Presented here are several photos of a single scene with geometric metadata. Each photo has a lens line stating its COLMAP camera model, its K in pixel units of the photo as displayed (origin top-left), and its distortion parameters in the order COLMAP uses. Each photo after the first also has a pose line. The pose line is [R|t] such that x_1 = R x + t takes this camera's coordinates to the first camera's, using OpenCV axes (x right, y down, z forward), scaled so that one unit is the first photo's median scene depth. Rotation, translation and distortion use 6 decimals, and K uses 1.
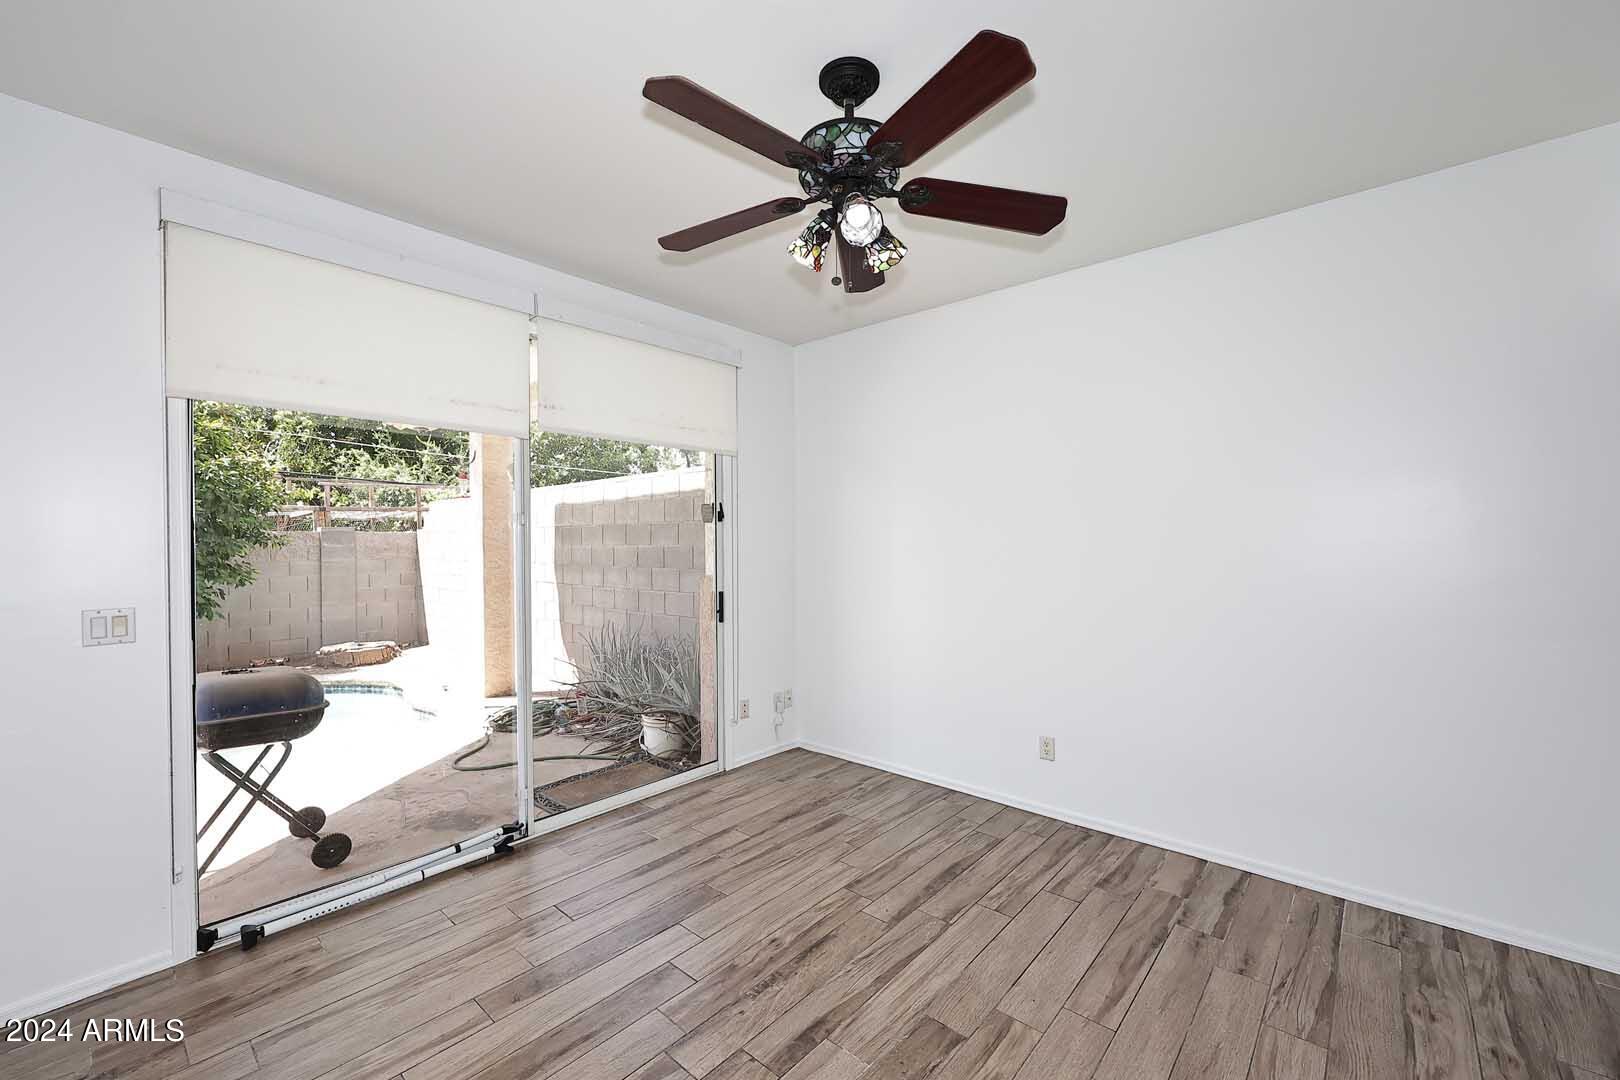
lens RADIAL K [[653.4, 0, 815.8], [0, 653.4, 540.5], [0, 0, 1]] dist [0.000965, 0.000377]
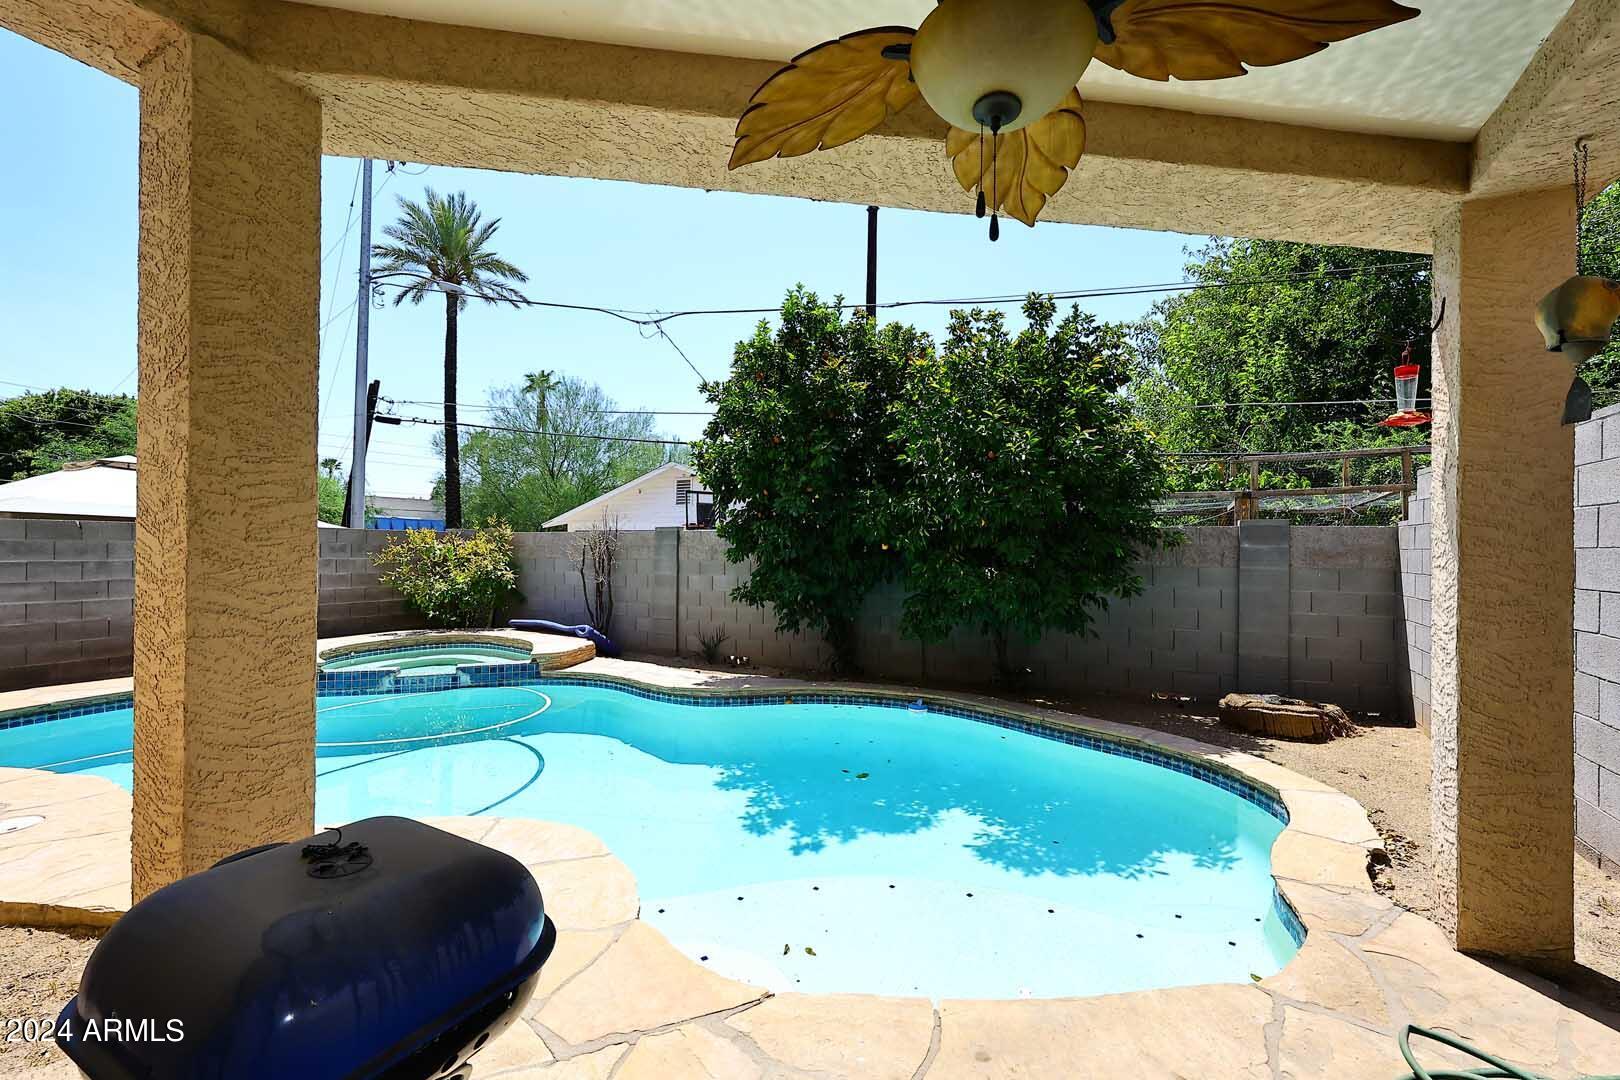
lens RADIAL K [[692.4, 0, 810.0], [0, 692.4, 540.0], [0, 0, 1]] dist [0.002335, 0.000471]
pose [[0.239050, 0.000074, -0.971007, -0.143904], [-0.011388, 0.999931, -0.002727, 0.008327], [0.970941, 0.011710, 0.239034, 0.372882]]
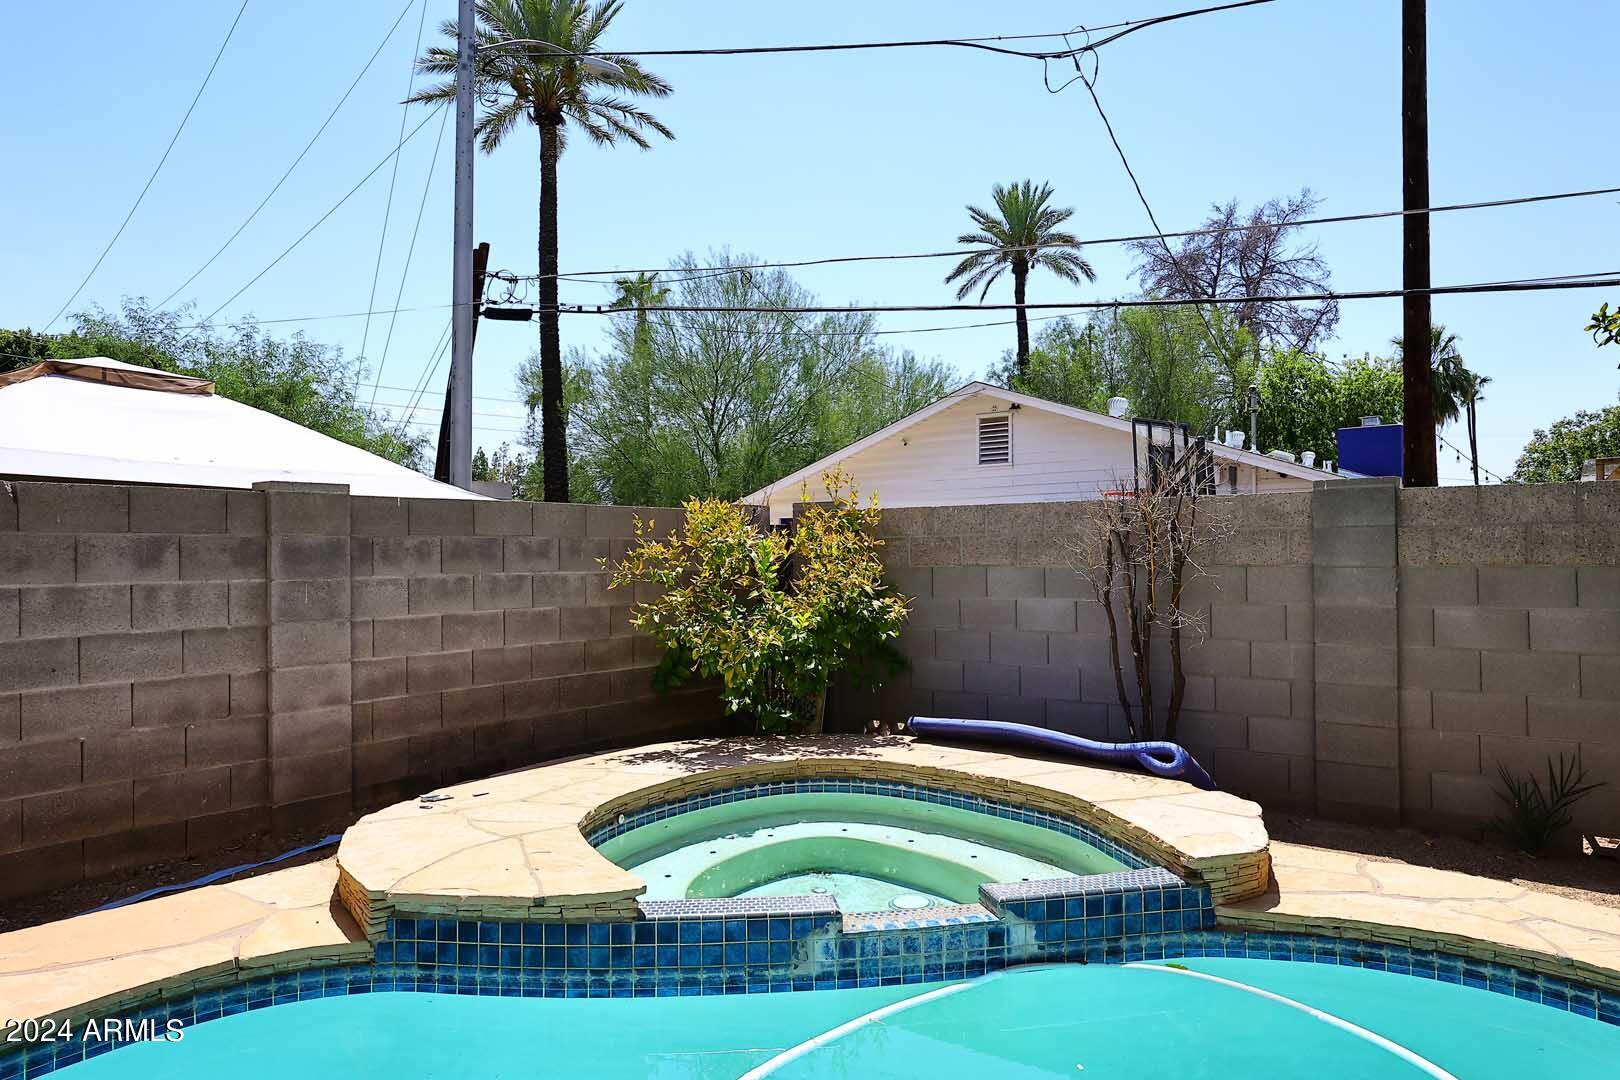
lens RADIAL K [[1073.0, 0, 810.0], [0, 1073.0, 540.0], [0, 0, 1]] dist [0.002049, 0.000705]
pose [[0.063171, -0.001696, -0.998001, -0.630599], [0.006038, 0.999981, -0.001317, 0.021986], [0.997984, -0.005943, 0.063180, 0.065761]]
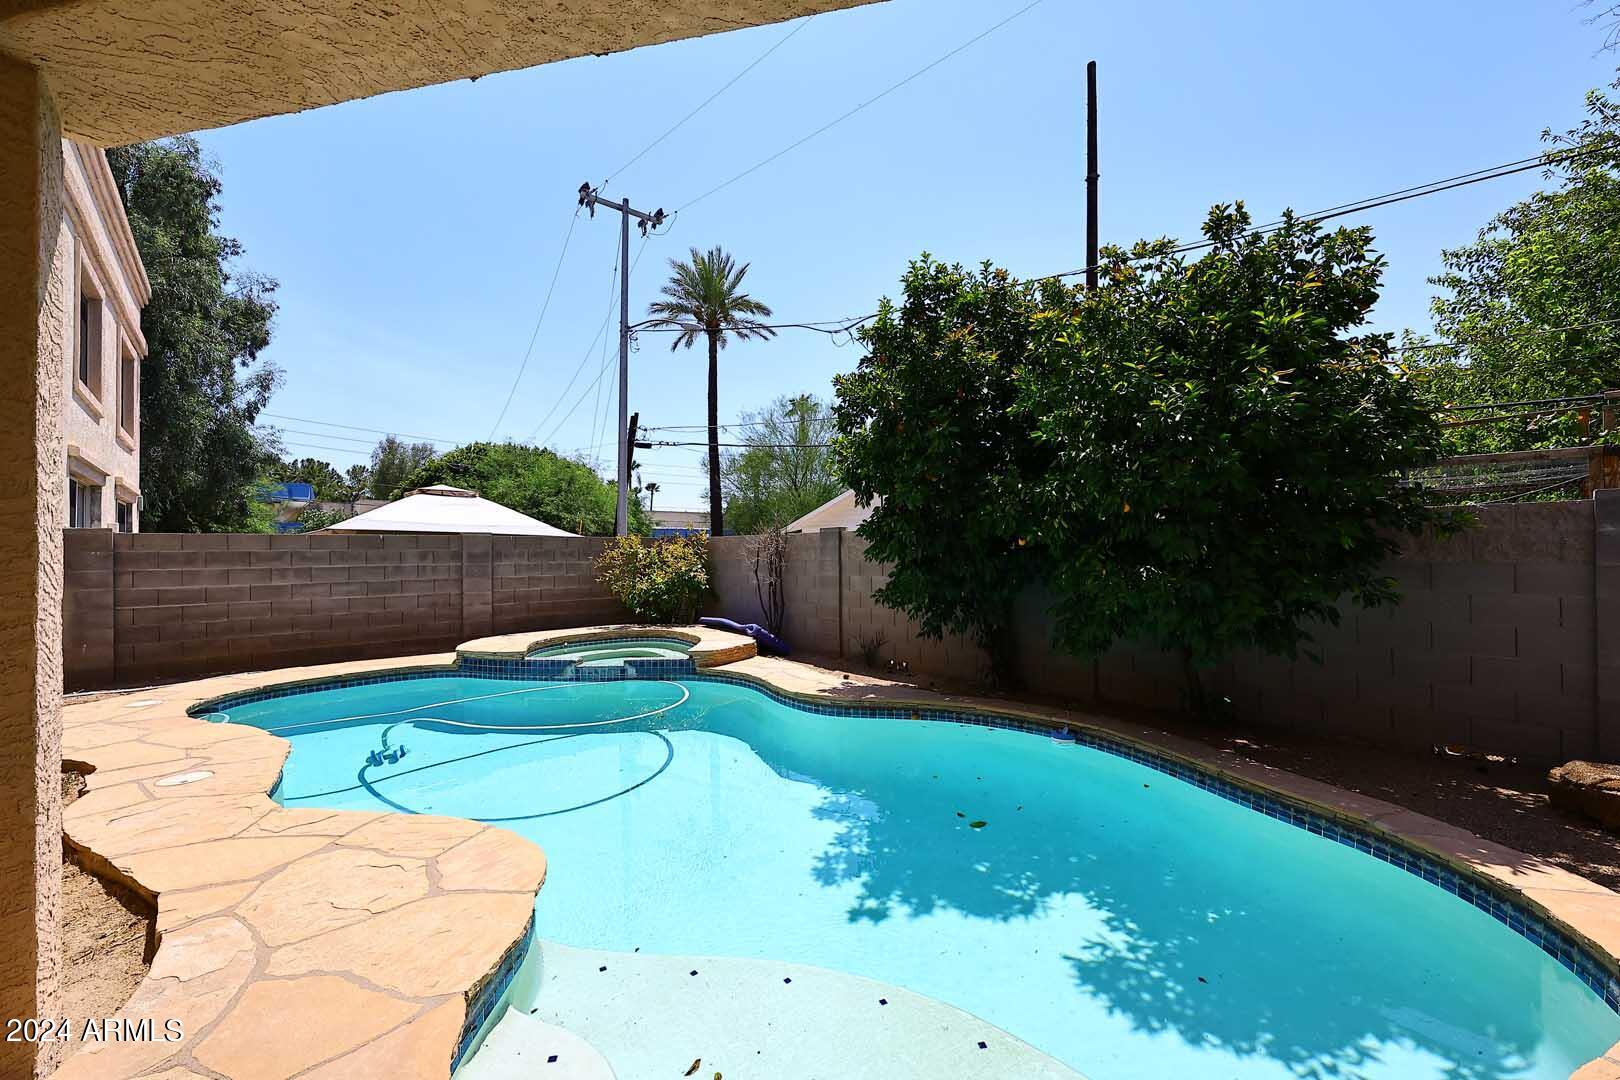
lens RADIAL K [[653.4, 0, 815.8], [0, 653.4, 540.5], [0, 0, 1]] dist [0.000965, 0.000377]
pose [[-0.135596, -0.004917, -0.990752, -0.235218], [0.008043, 0.999949, -0.006064, 0.013377], [0.990732, -0.008791, -0.135550, 0.526013]]
